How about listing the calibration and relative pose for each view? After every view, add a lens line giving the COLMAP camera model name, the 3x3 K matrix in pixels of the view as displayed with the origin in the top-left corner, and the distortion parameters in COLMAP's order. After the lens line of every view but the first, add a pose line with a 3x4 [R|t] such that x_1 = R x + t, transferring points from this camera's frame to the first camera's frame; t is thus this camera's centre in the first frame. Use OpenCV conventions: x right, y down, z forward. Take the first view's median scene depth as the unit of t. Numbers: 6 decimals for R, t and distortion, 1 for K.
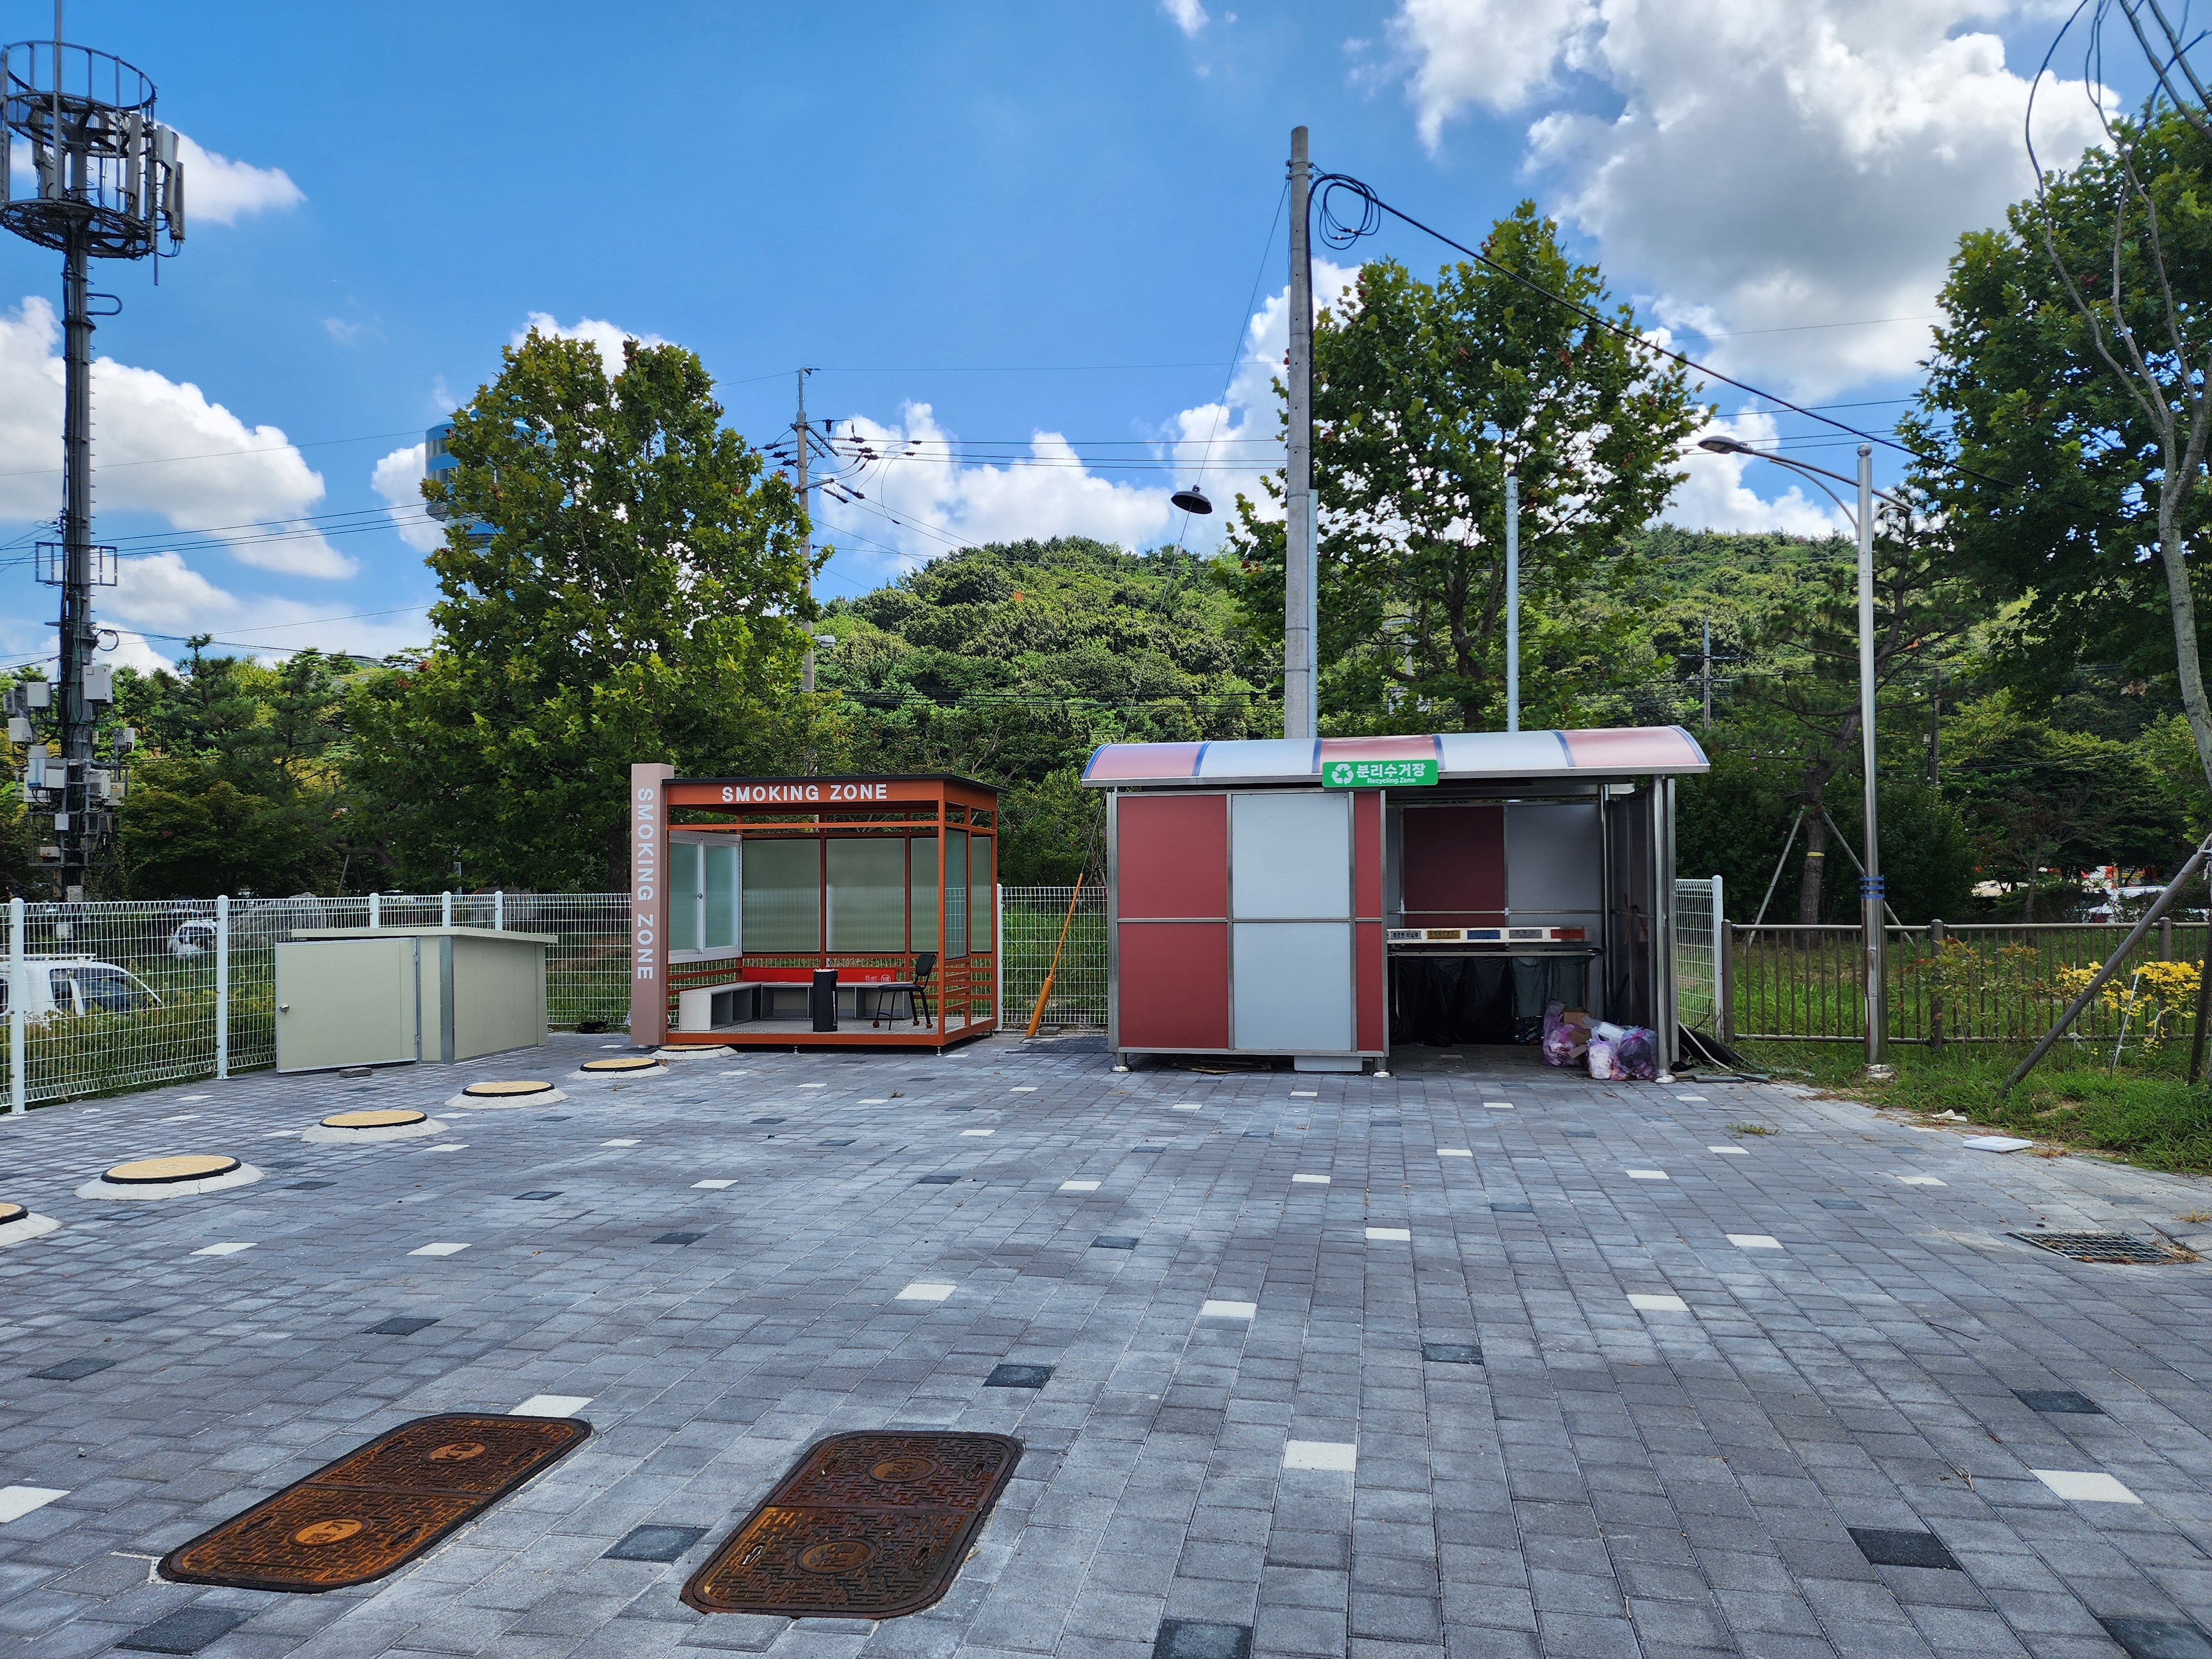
lens RADIAL K [[1478.3, 0, 1106.9], [0, 1478.3, 845.5], [0, 0, 1]] dist [0.022052, -0.021400]
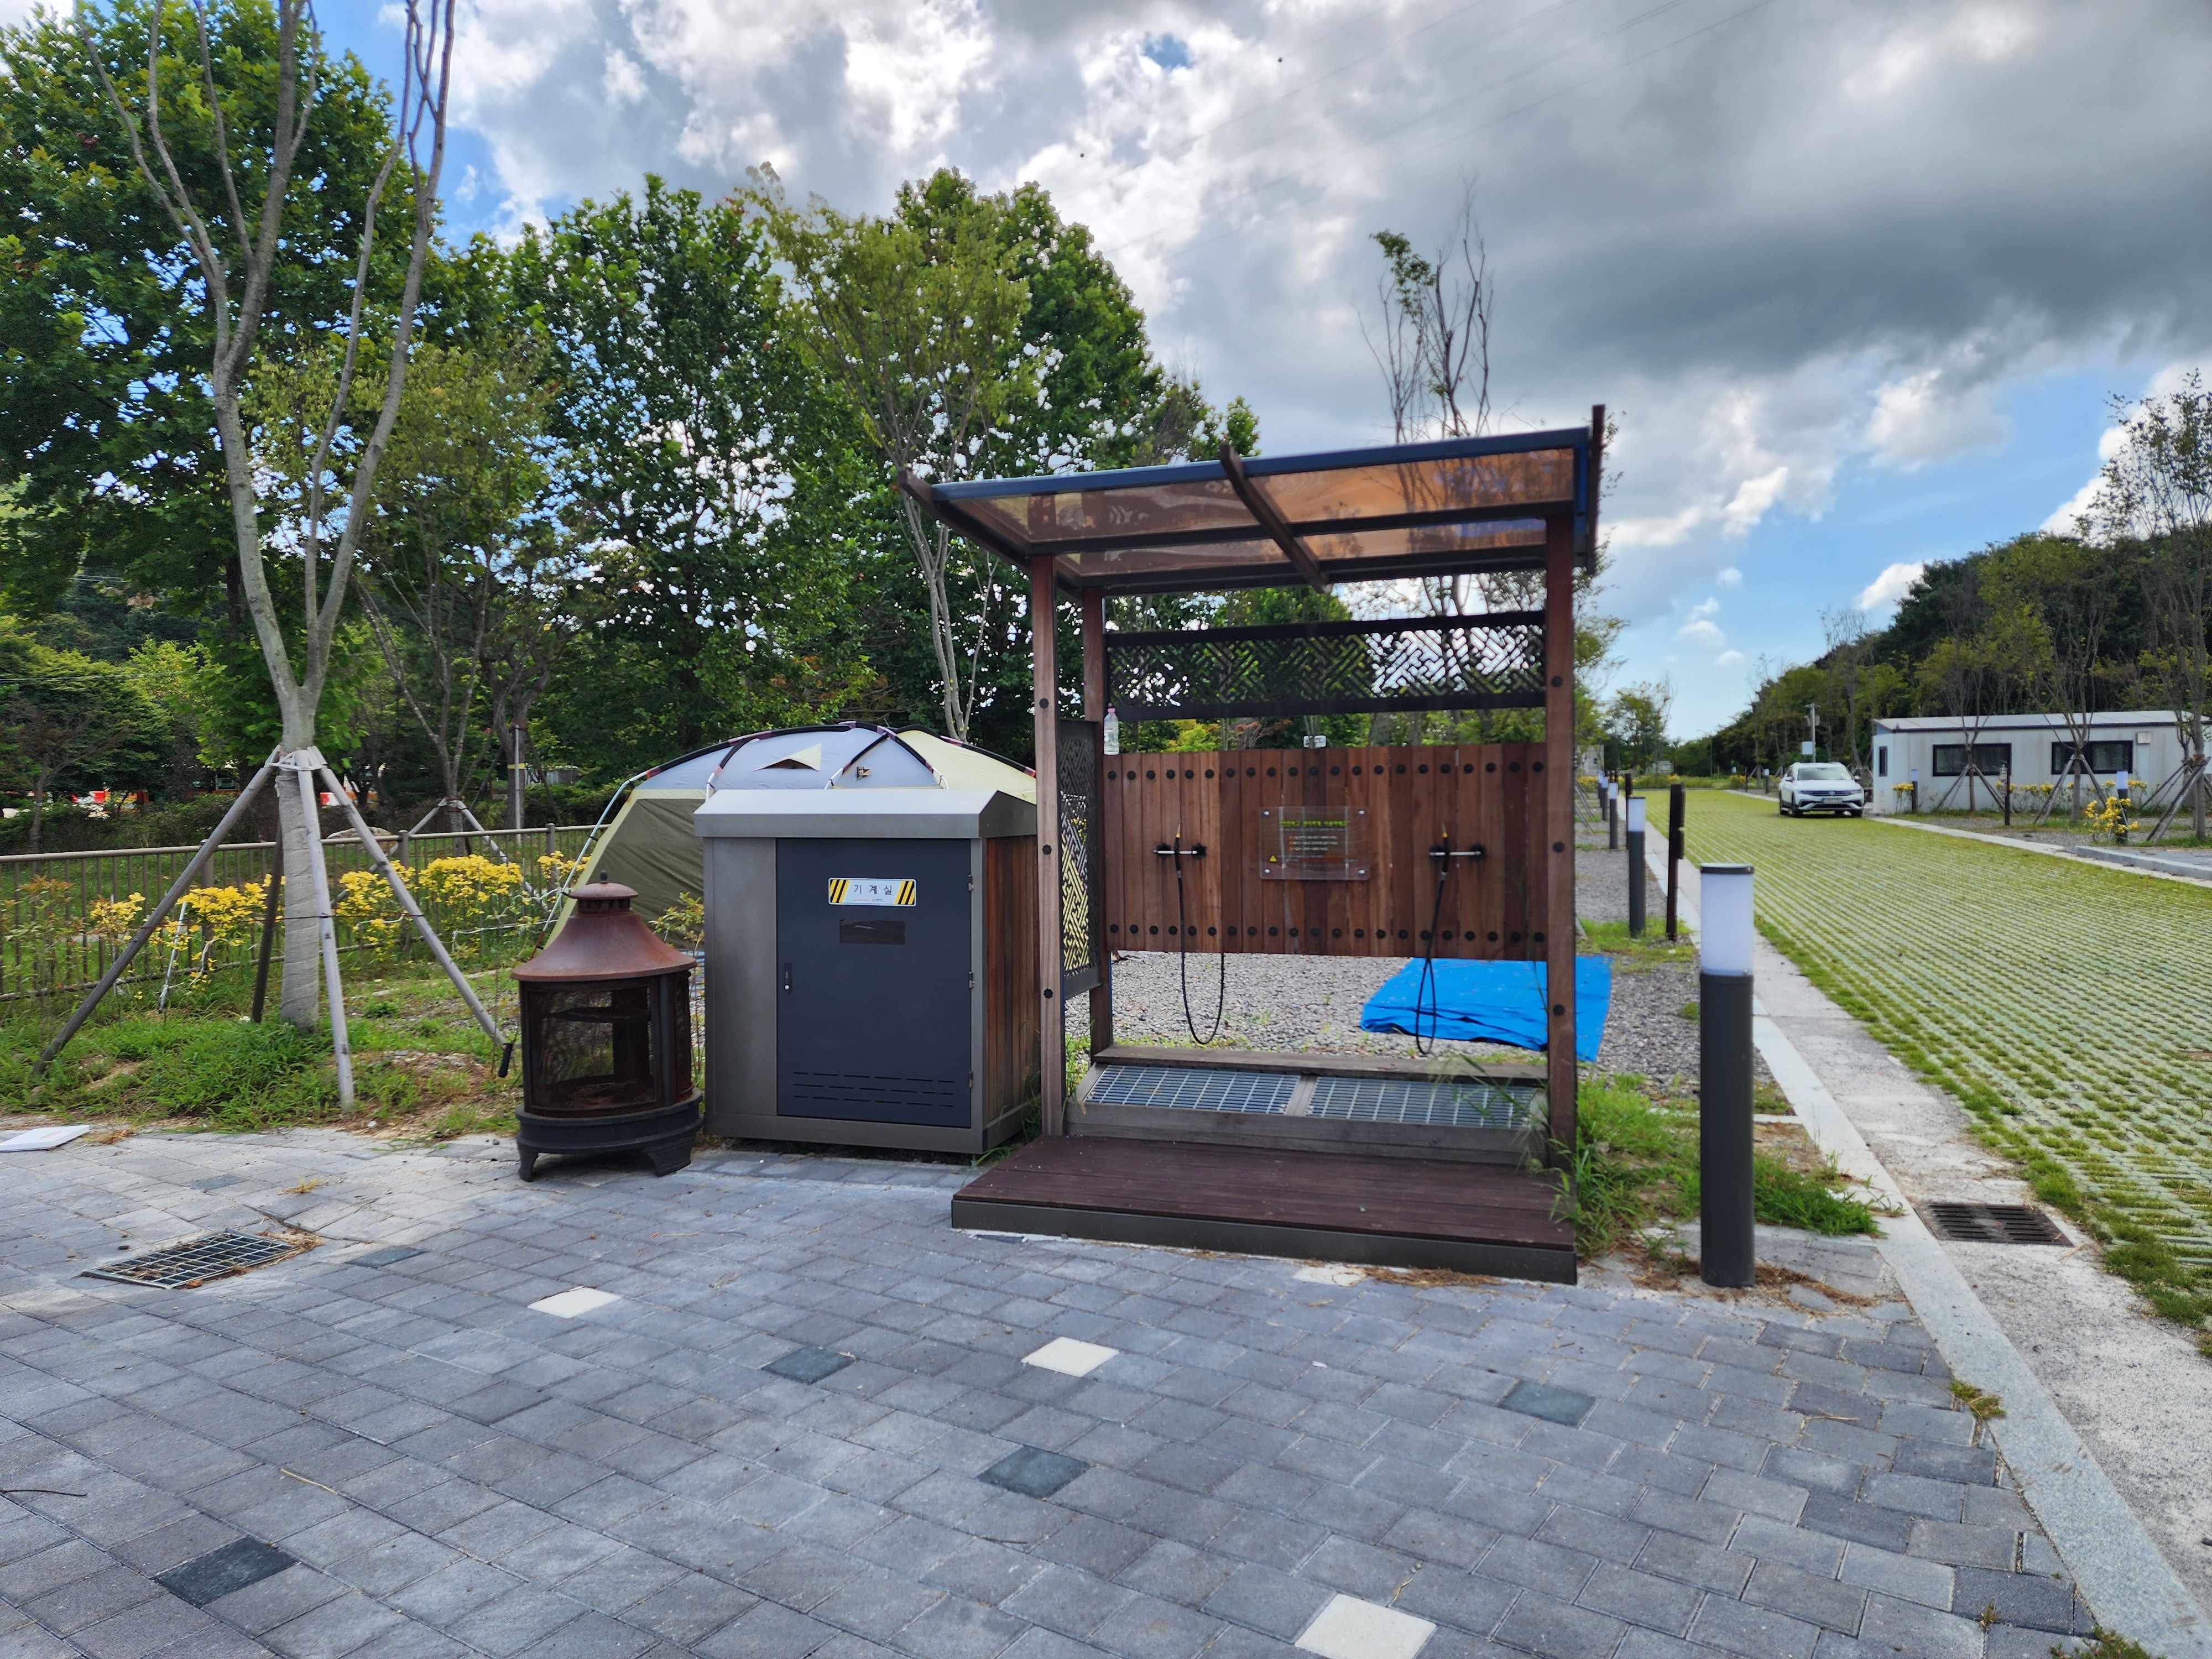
lens RADIAL K [[1478.3, 0, 1110.9], [0, 1478.3, 848.4], [0, 0, 1]] dist [0.022052, -0.021400]
pose [[0.370500, -0.039095, 0.928009, 0.083425], [-0.009784, 0.998894, 0.045987, 0.007834], [-0.928781, -0.026118, 0.369708, 0.182174]]
